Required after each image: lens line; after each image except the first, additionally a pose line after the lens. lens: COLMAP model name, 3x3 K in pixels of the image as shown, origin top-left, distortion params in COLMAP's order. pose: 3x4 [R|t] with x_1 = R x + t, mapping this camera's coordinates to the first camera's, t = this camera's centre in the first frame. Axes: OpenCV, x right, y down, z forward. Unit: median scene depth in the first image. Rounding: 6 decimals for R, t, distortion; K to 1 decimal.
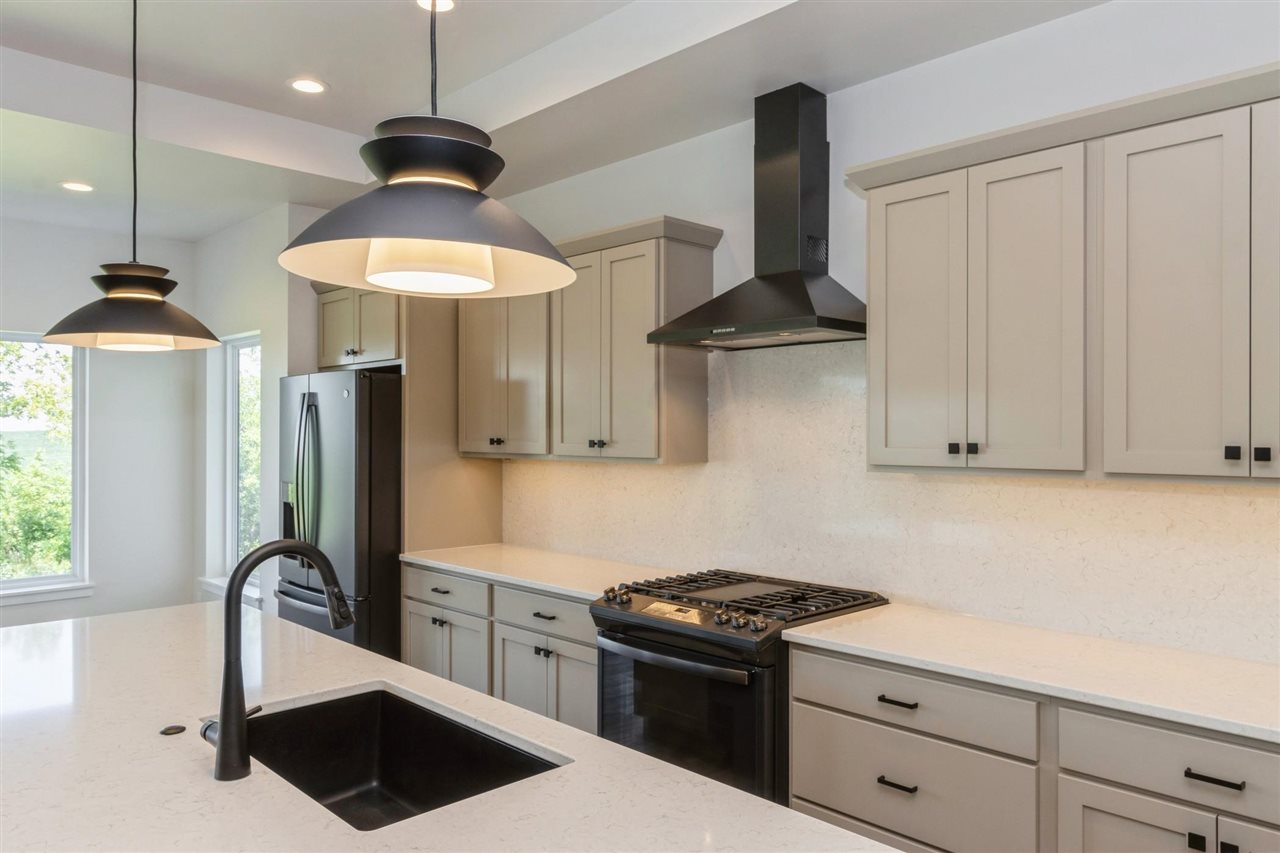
lens RADIAL K [[876.2, 0, 652.6], [0, 876.2, 440.0], [0, 0, 1]] dist [0.009878, -0.001199]
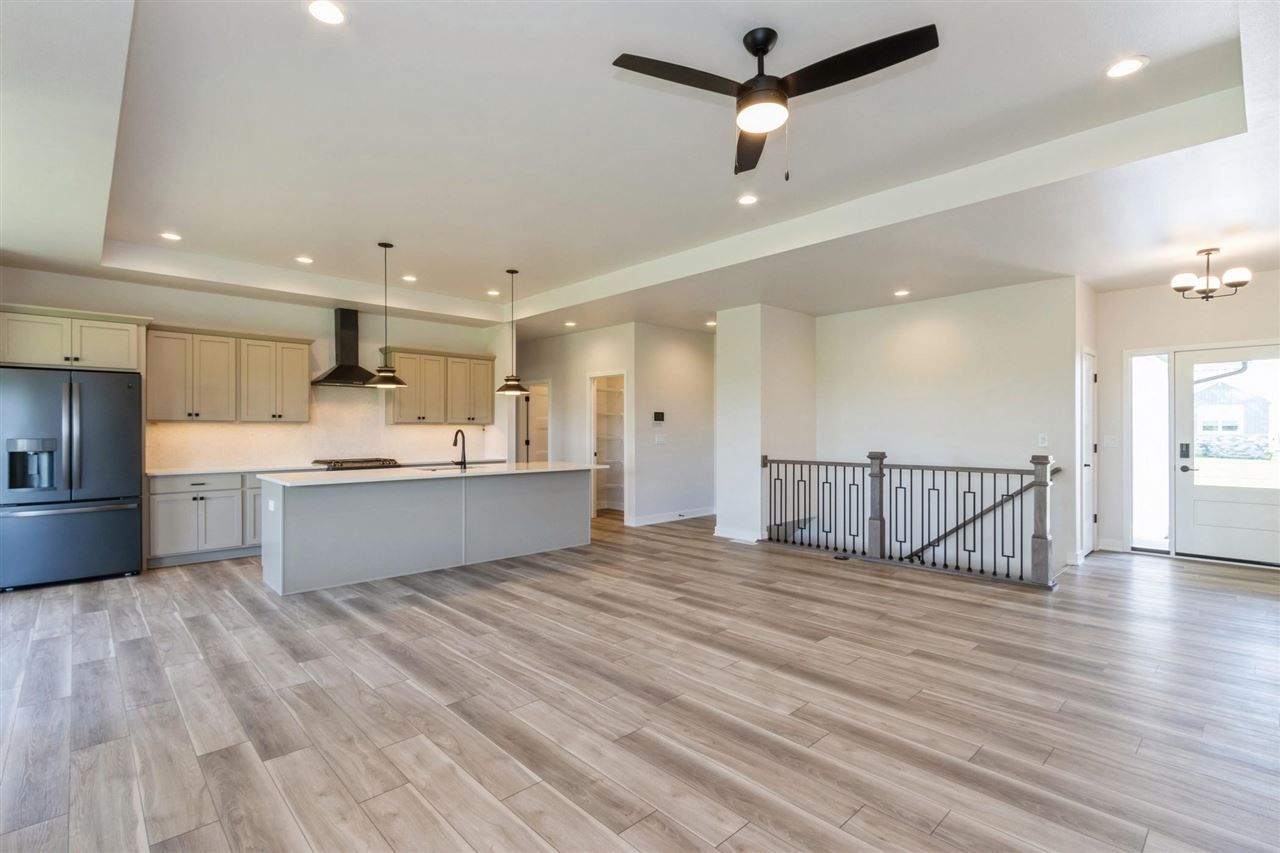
lens RADIAL K [[593.4, 0, 636.7], [0, 593.4, 431.5], [0, 0, 1]] dist [0.007142, -0.003070]
pose [[0.027645, -0.004372, 0.999608, -1.898537], [0.008260, 0.999957, 0.004145, 0.054075], [-0.999584, 0.008143, 0.027680, -0.121716]]
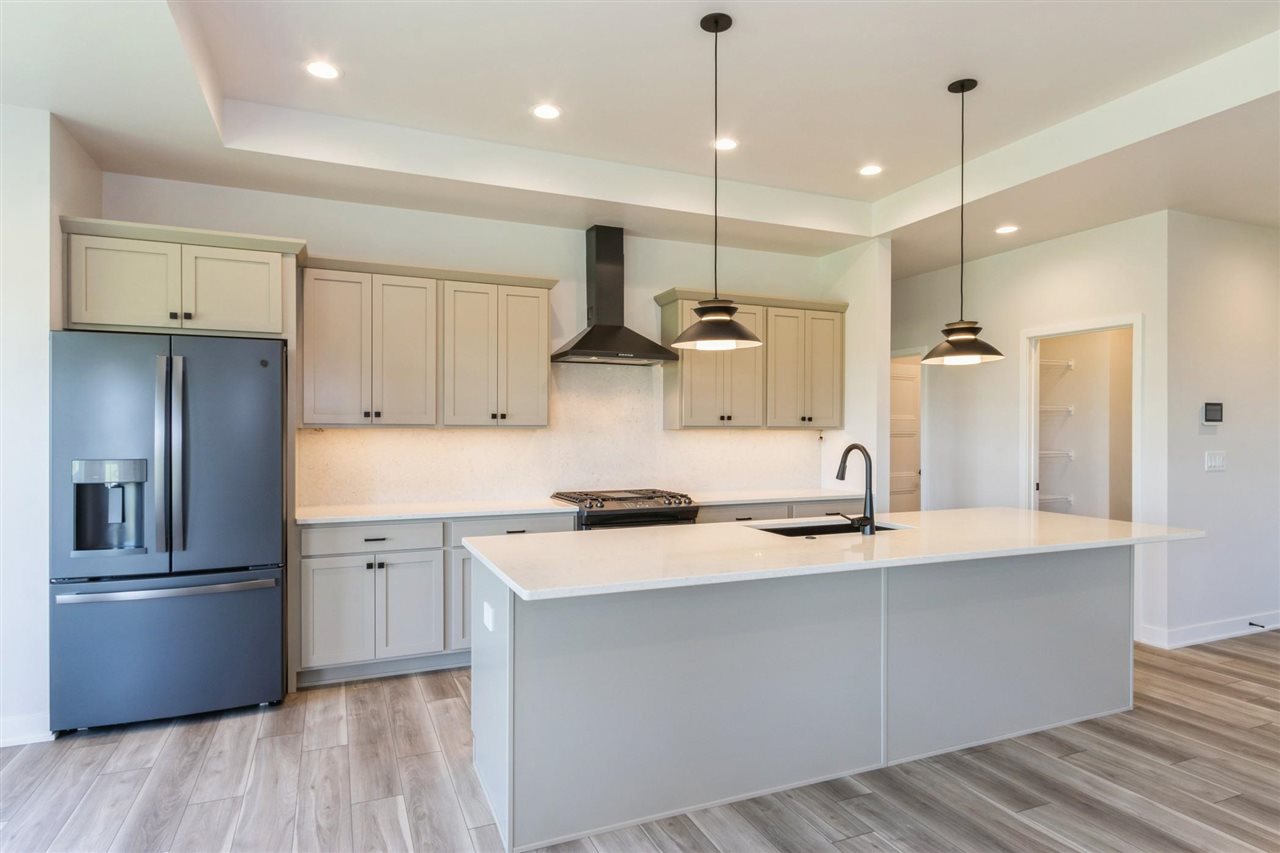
lens RADIAL K [[697.4, 0, 630.2], [0, 697.4, 432.9], [0, 0, 1]] dist [0.001736, 0.000460]
pose [[0.376985, -0.002068, 0.926217, -1.123914], [0.007546, 0.999971, -0.000838, 0.036651], [-0.926188, 0.007305, 0.376990, 0.375225]]
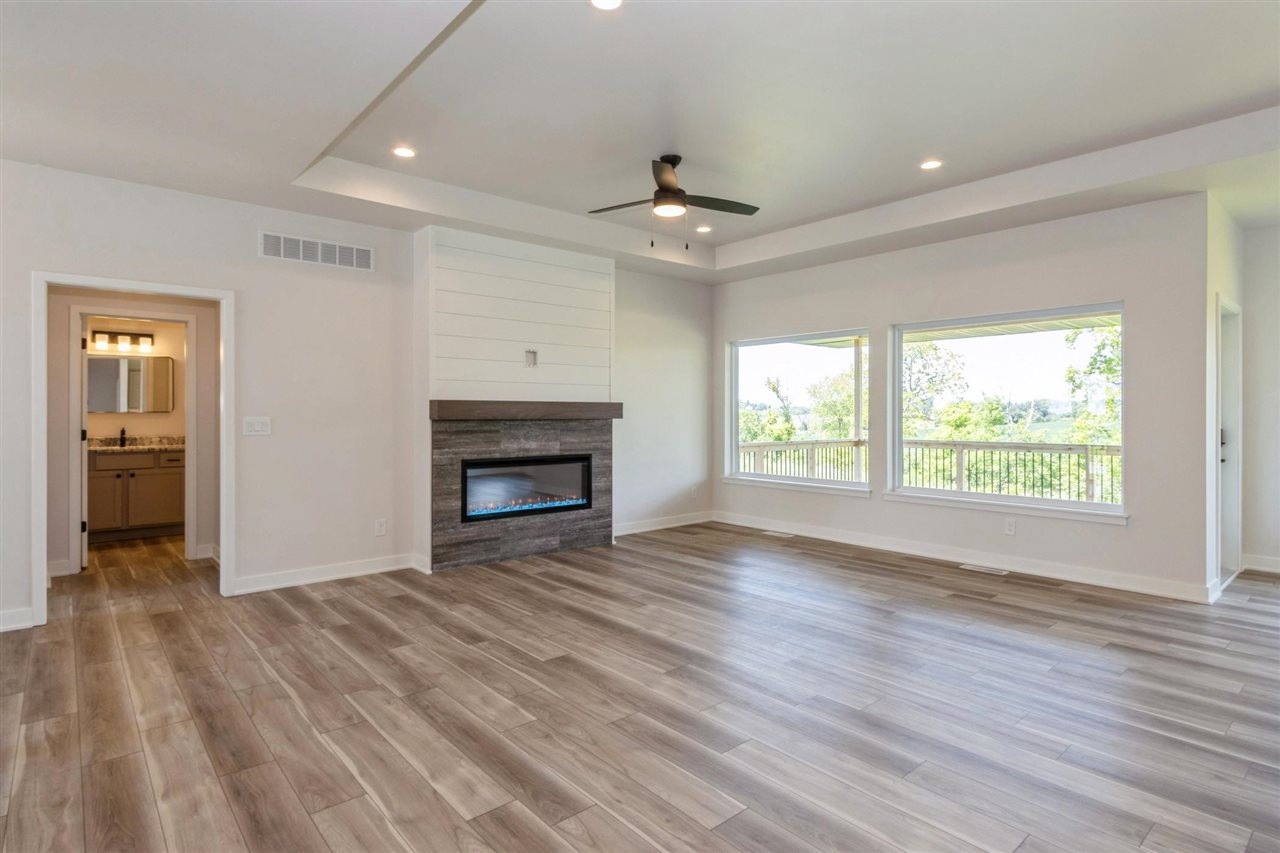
lens RADIAL K [[658.5, 0, 633.9], [0, 658.5, 420.2], [0, 0, 1]] dist [-0.002570, -0.001347]
pose [[-0.074842, 0.010247, -0.997143, 0.154840], [-0.008818, 0.999901, 0.010938, 0.061350], [0.997156, 0.009612, -0.074744, -0.233848]]
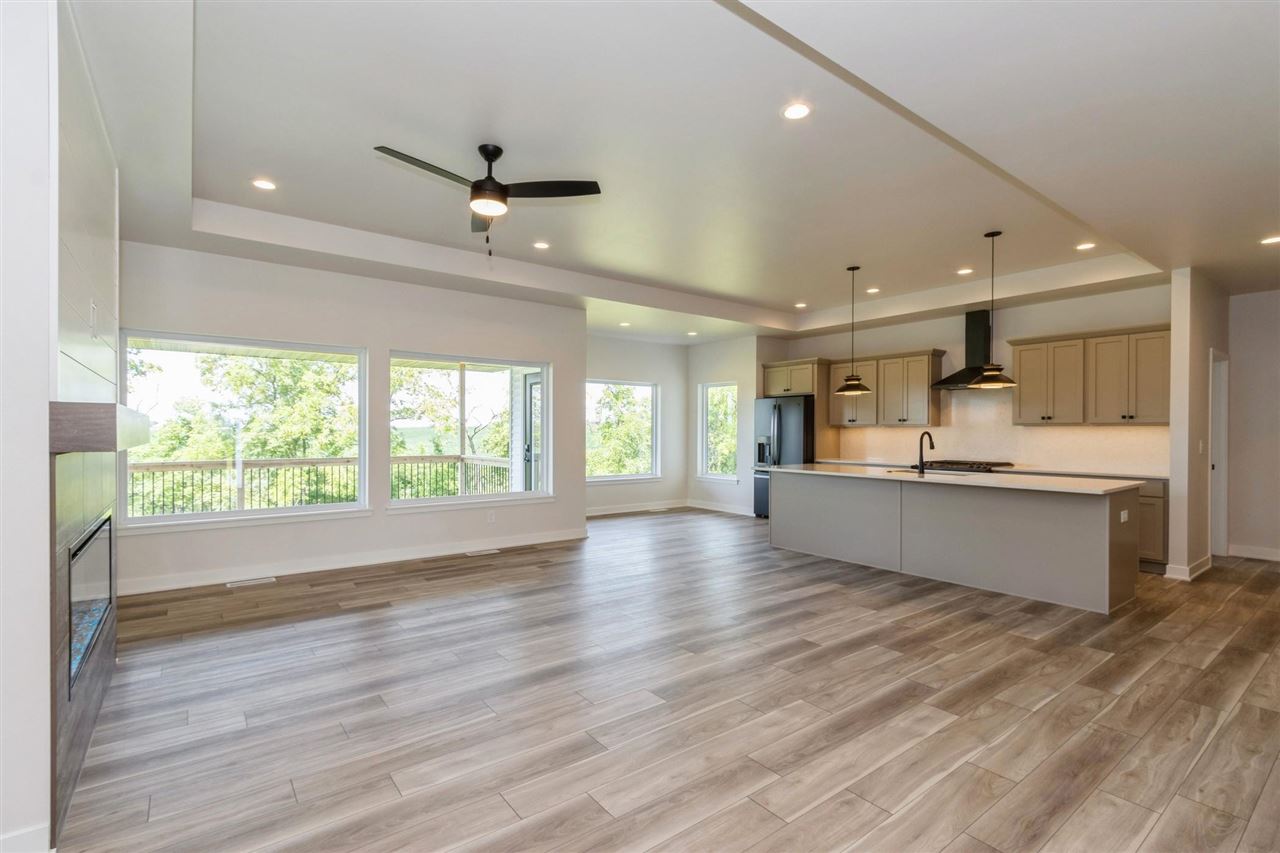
lens RADIAL K [[593.4, 0, 636.5], [0, 593.4, 434.9], [0, 0, 1]] dist [0.007142, -0.003070]
pose [[0.990533, 0.002483, -0.137250, -0.741067], [-0.002786, 0.999994, -0.002016, 0.065675], [0.137244, 0.002379, 0.990534, -1.260598]]
